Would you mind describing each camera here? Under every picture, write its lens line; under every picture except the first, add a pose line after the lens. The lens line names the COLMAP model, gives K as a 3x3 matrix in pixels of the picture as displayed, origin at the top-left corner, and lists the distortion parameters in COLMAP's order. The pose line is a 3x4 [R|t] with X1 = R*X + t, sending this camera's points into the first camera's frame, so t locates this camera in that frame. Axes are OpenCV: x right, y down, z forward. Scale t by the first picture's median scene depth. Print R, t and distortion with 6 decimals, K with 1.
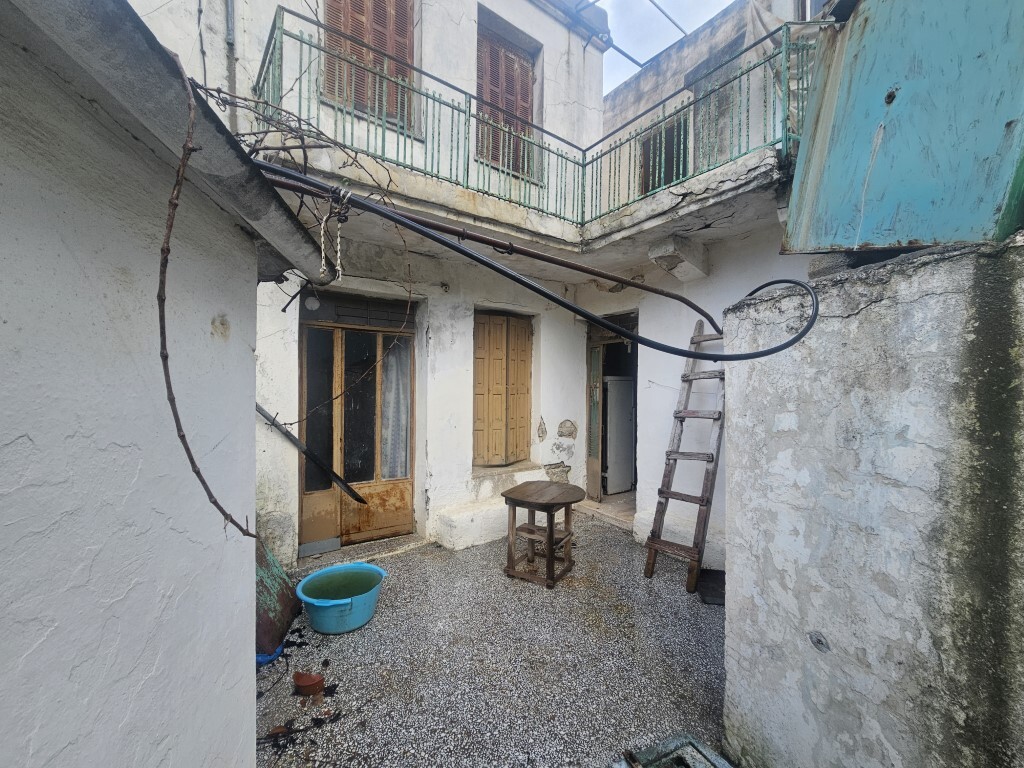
lens RADIAL K [[413.8, 0, 508.9], [0, 413.8, 389.3], [0, 0, 1]] dist [-0.001700, -0.000277]
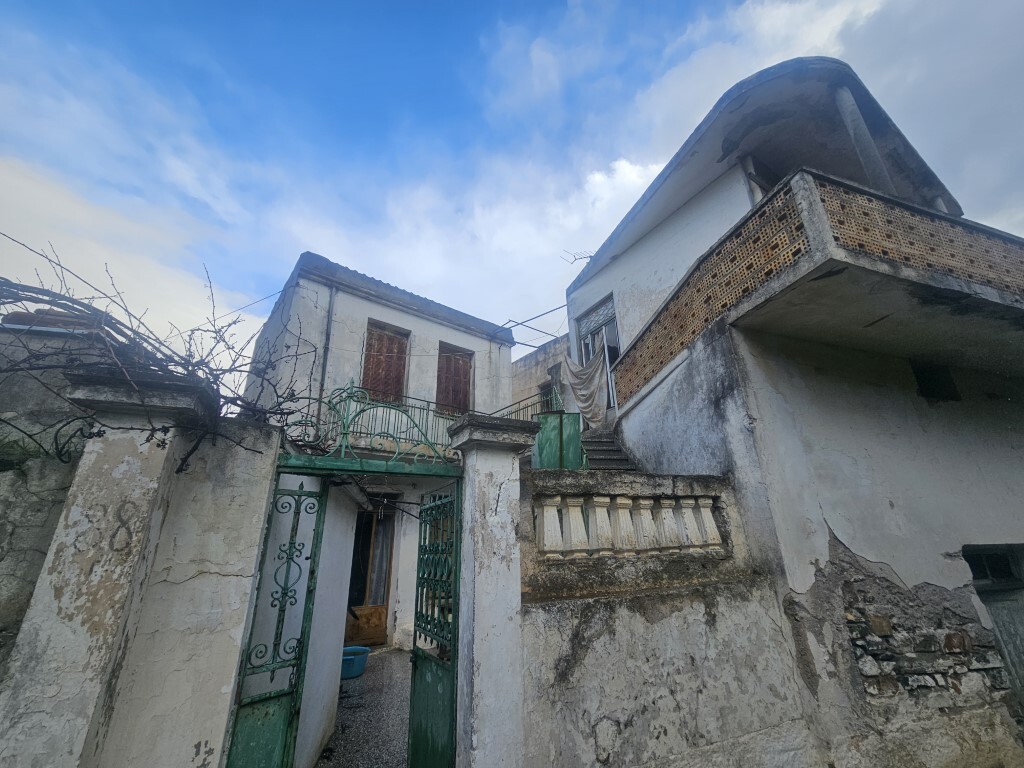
lens RADIAL K [[413.8, 0, 512.8], [0, 413.8, 389.8], [0, 0, 1]] dist [-0.001700, -0.000277]
pose [[0.998763, -0.010245, 0.048662, 0.189944], [0.027077, 0.932806, -0.359361, 0.023239], [-0.041711, 0.360234, 0.931929, -0.843395]]
